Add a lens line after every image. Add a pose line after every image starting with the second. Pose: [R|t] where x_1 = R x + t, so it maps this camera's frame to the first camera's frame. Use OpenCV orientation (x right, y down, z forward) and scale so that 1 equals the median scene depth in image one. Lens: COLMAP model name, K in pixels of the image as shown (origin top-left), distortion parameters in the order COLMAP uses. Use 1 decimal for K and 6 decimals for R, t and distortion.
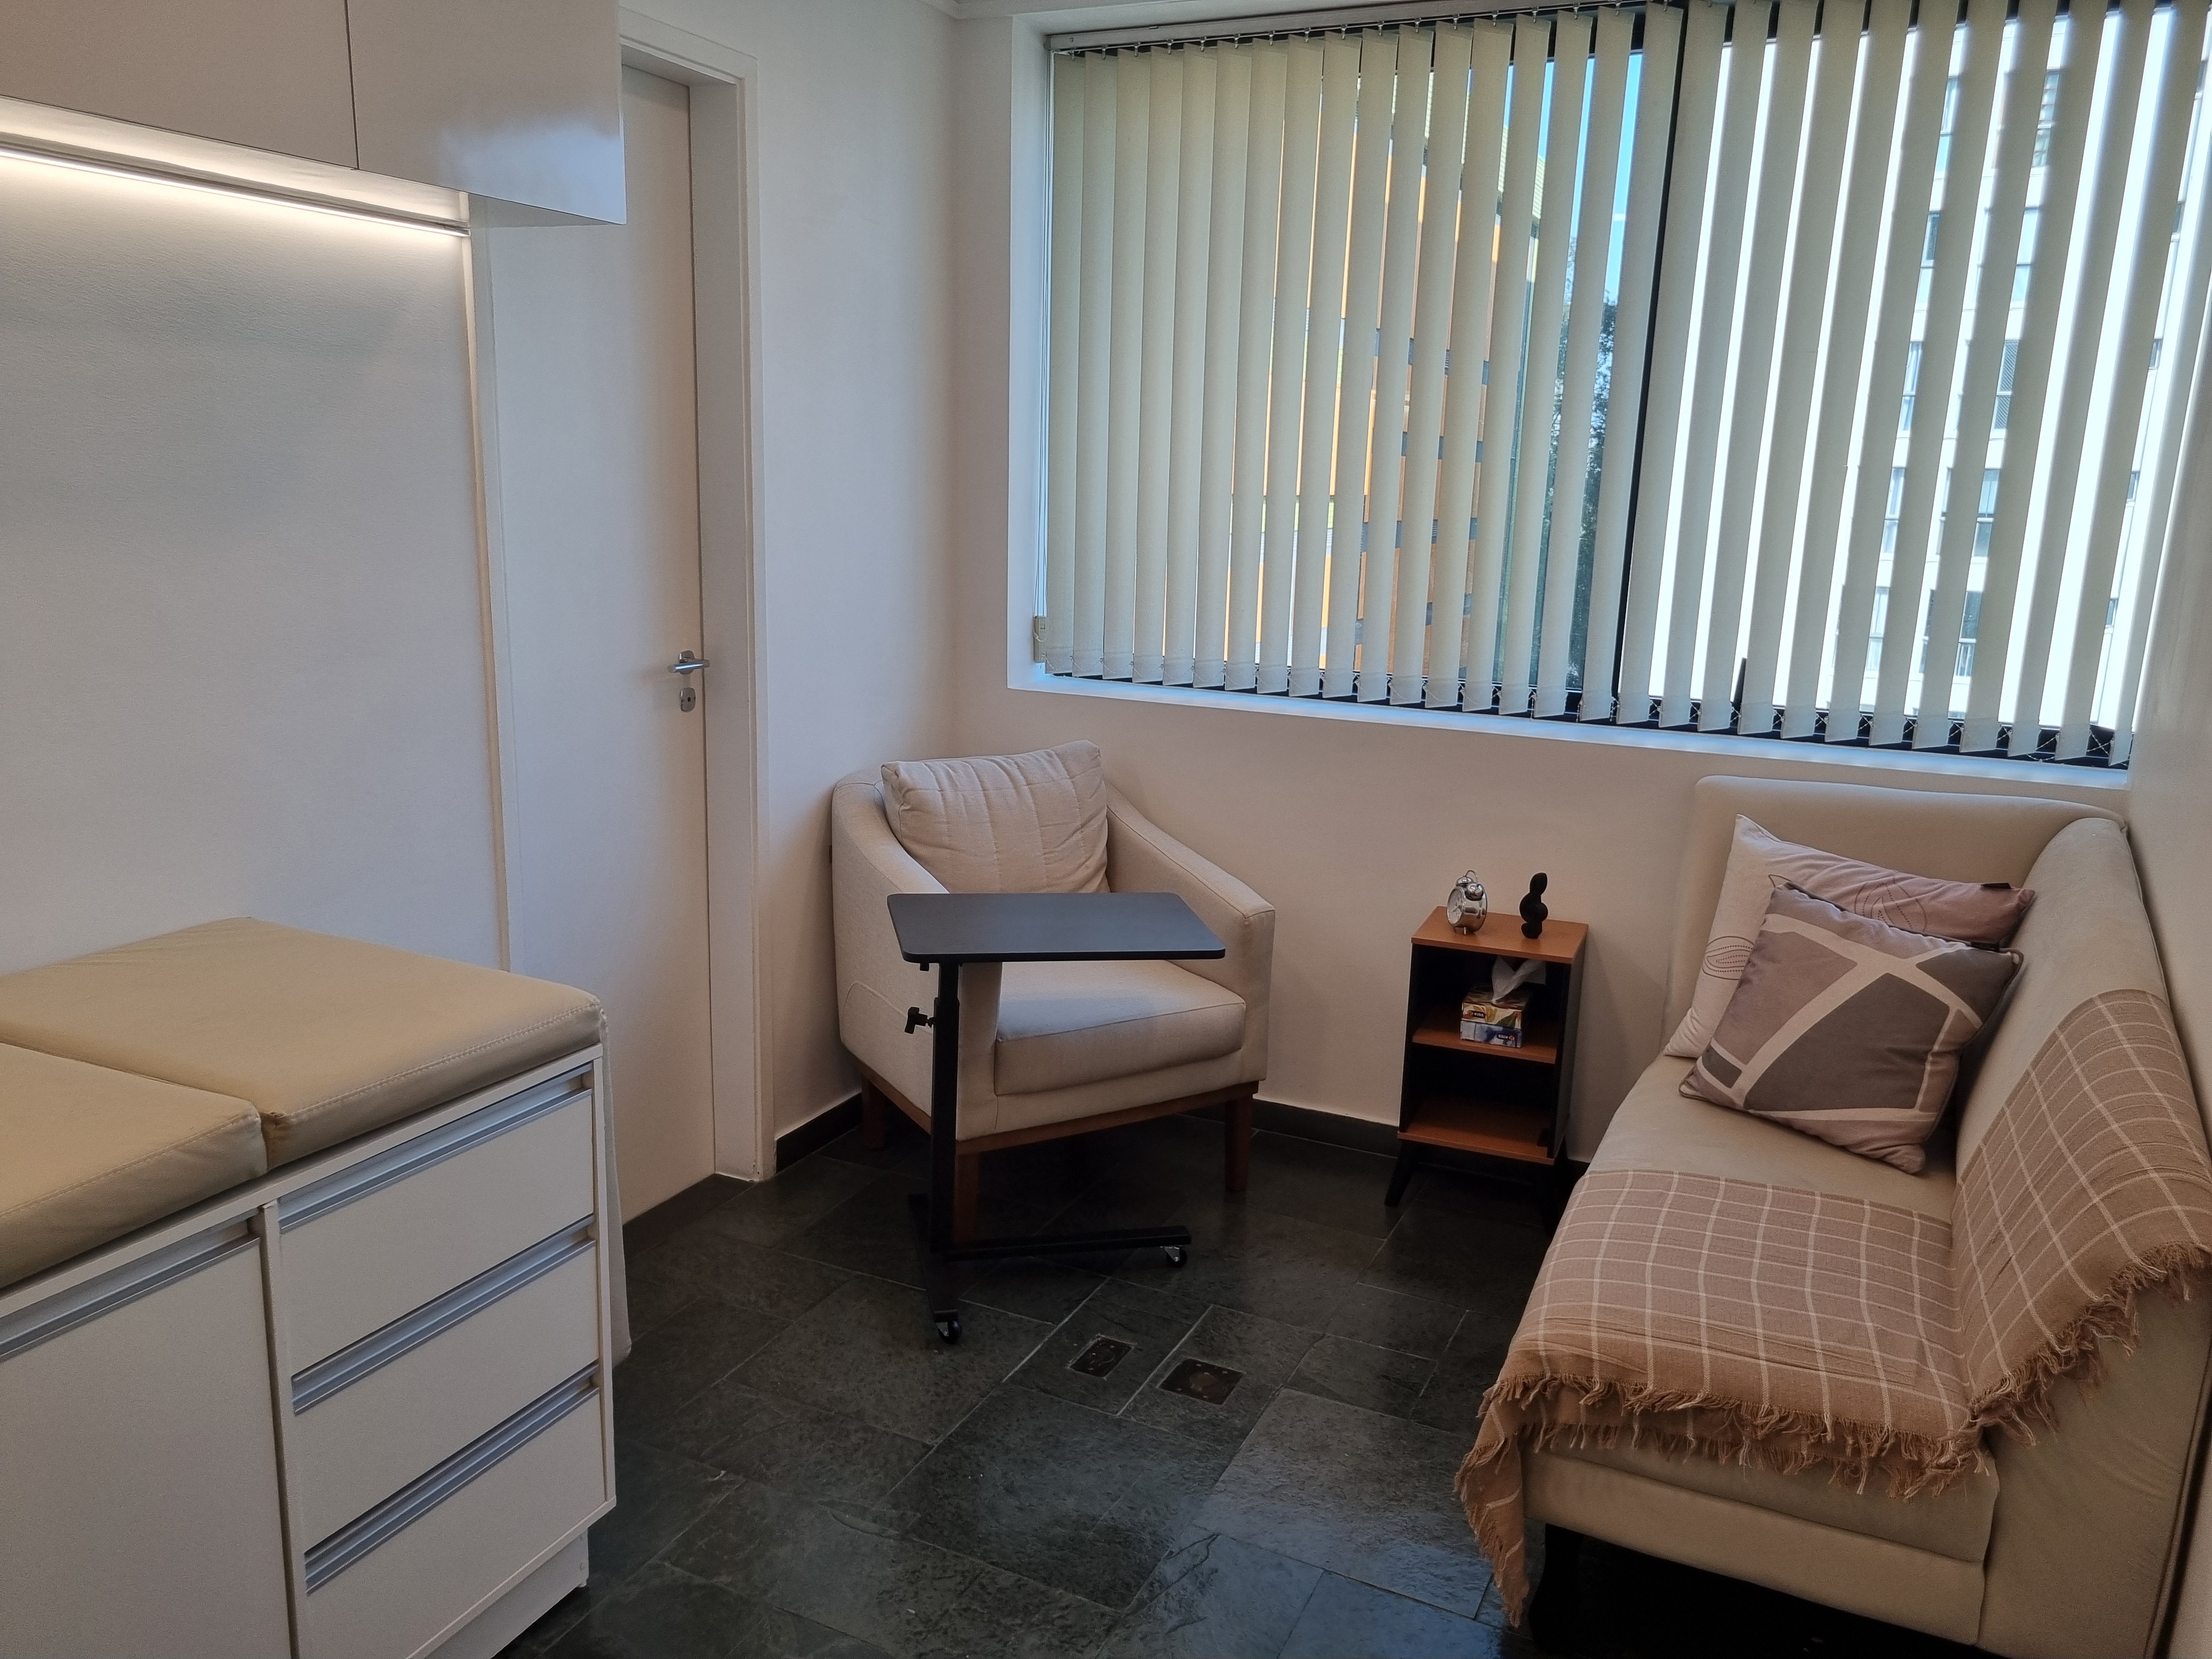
lens RADIAL K [[1638.6, 0, 1106.0], [0, 1638.6, 829.5], [0, 0, 1]] dist [0.024631, 0.004683]
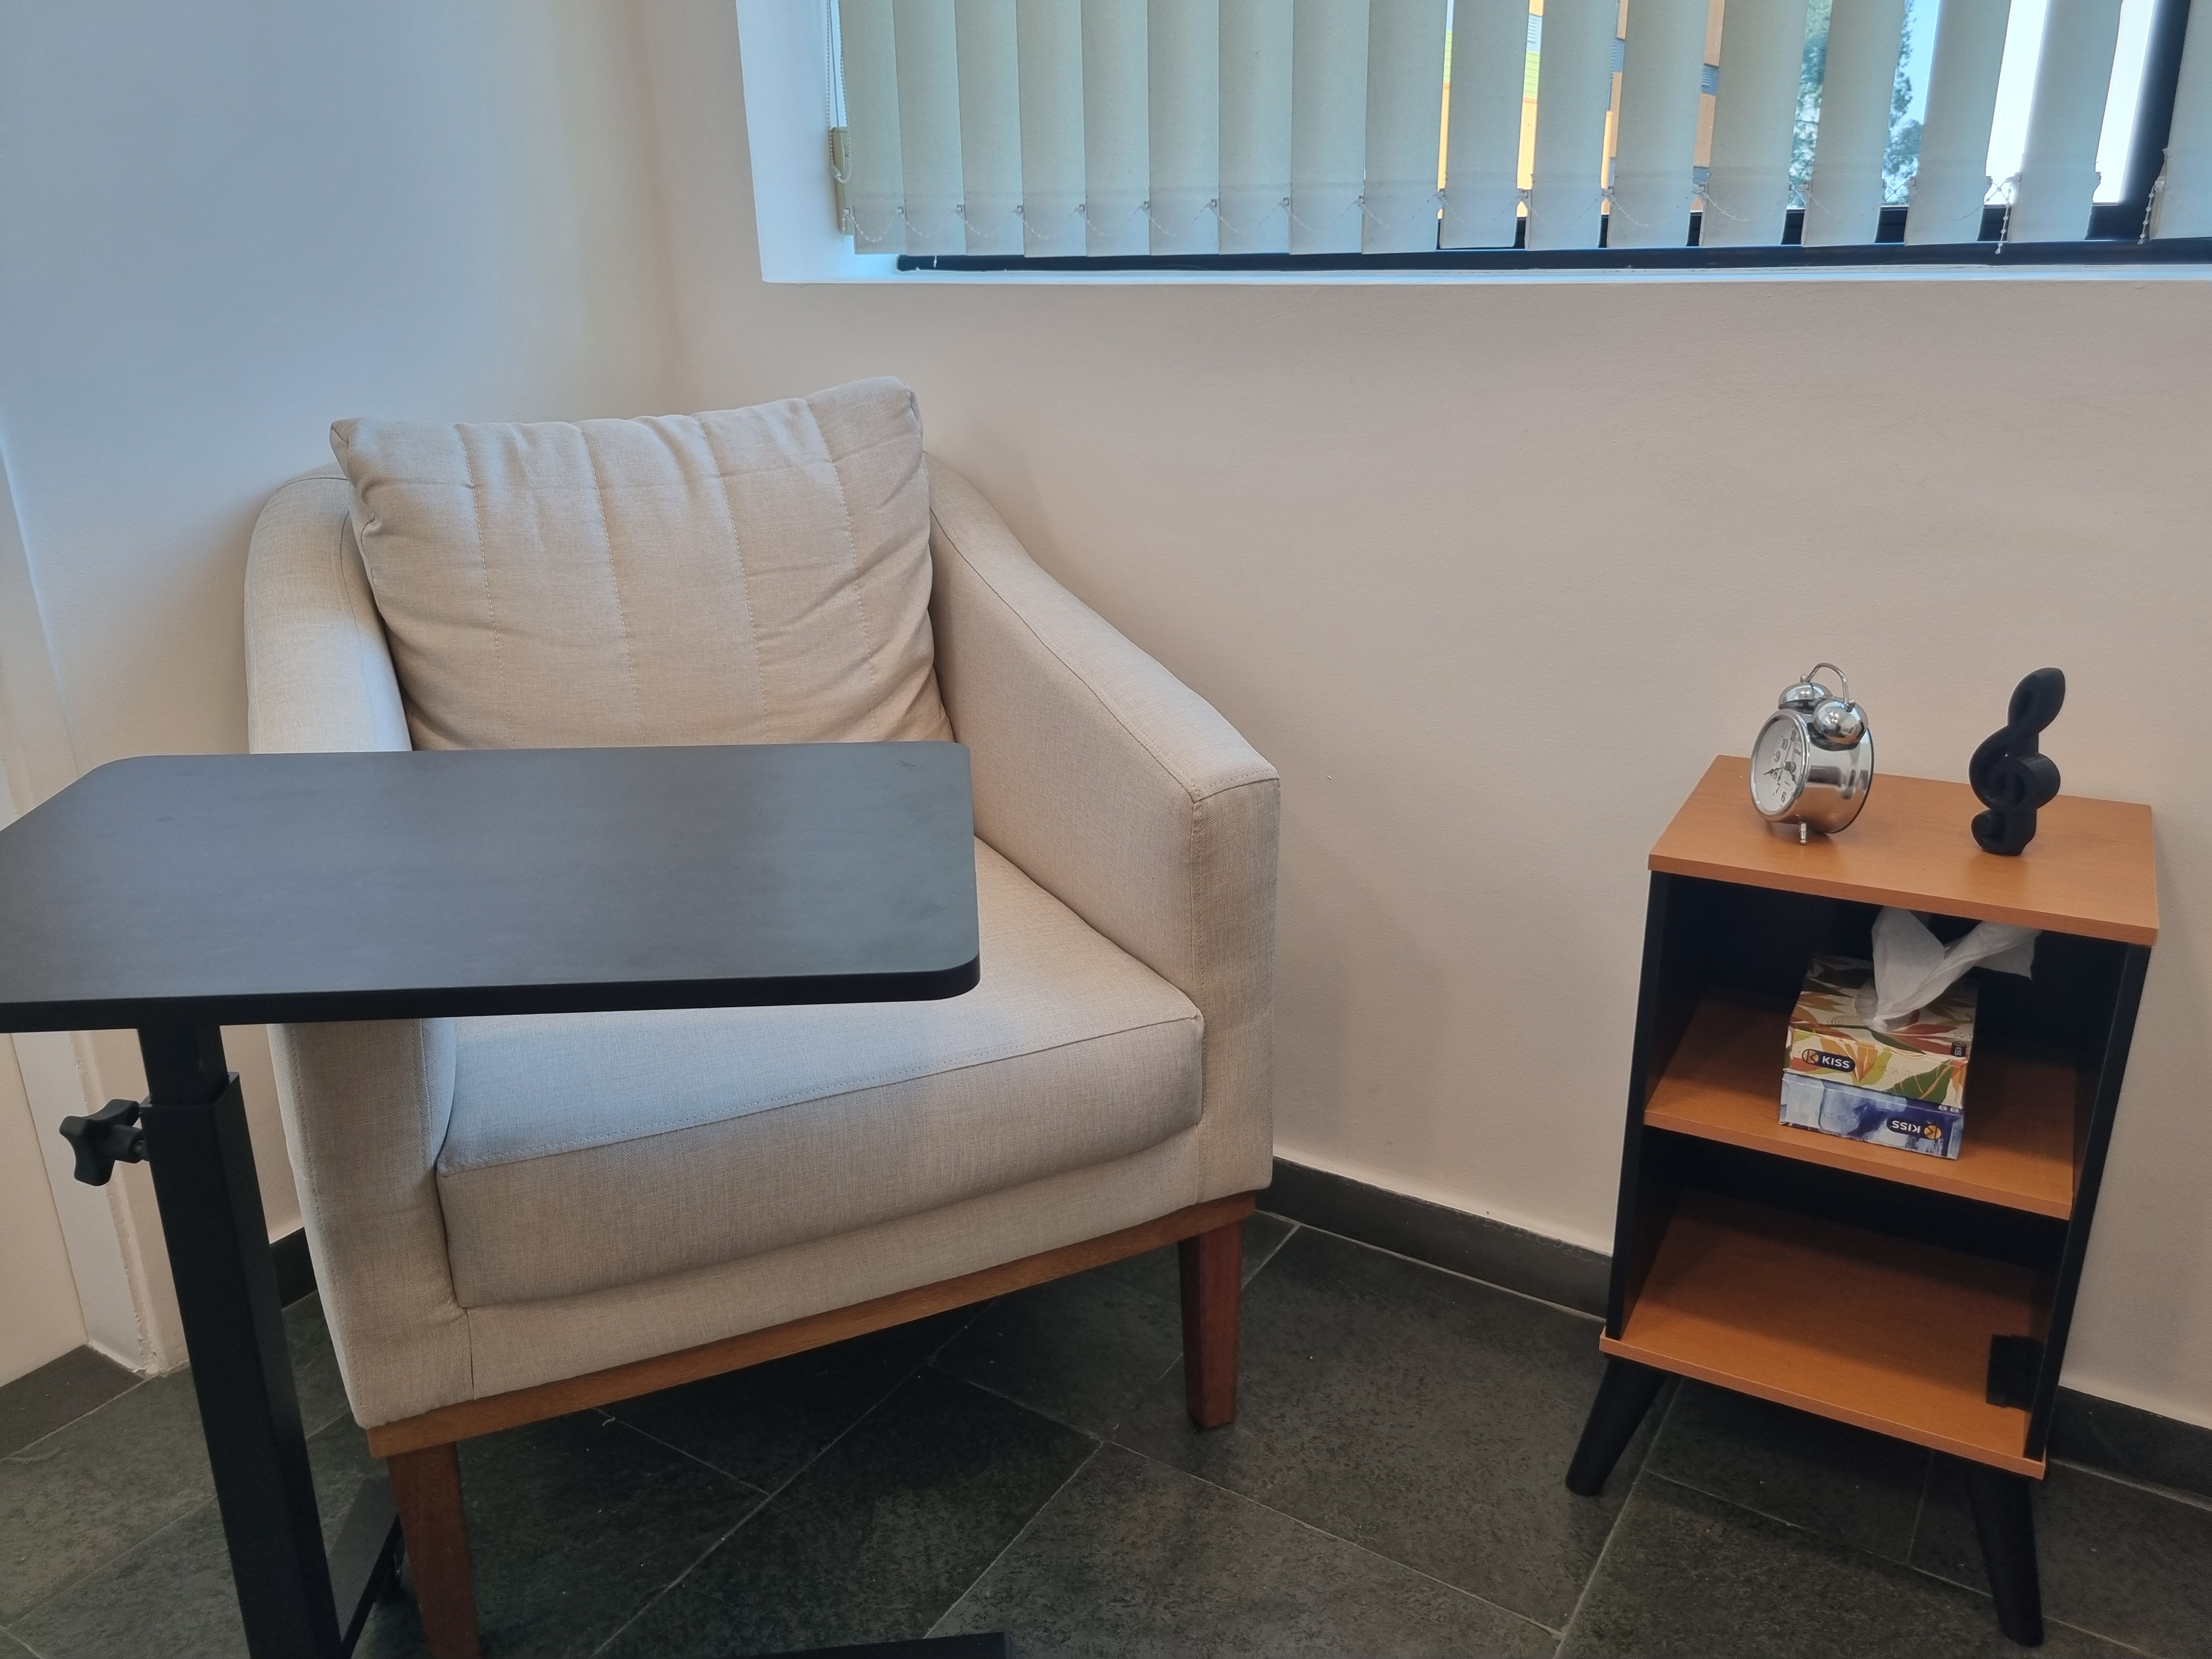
lens RADIAL K [[1638.6, 0, 1106.0], [0, 1638.6, 829.5], [0, 0, 1]] dist [0.024631, 0.004683]
pose [[0.992020, -0.001338, -0.126071, 0.112352], [0.017246, 0.991984, 0.125181, 0.013111], [0.124893, -0.126356, 0.984091, 0.624860]]
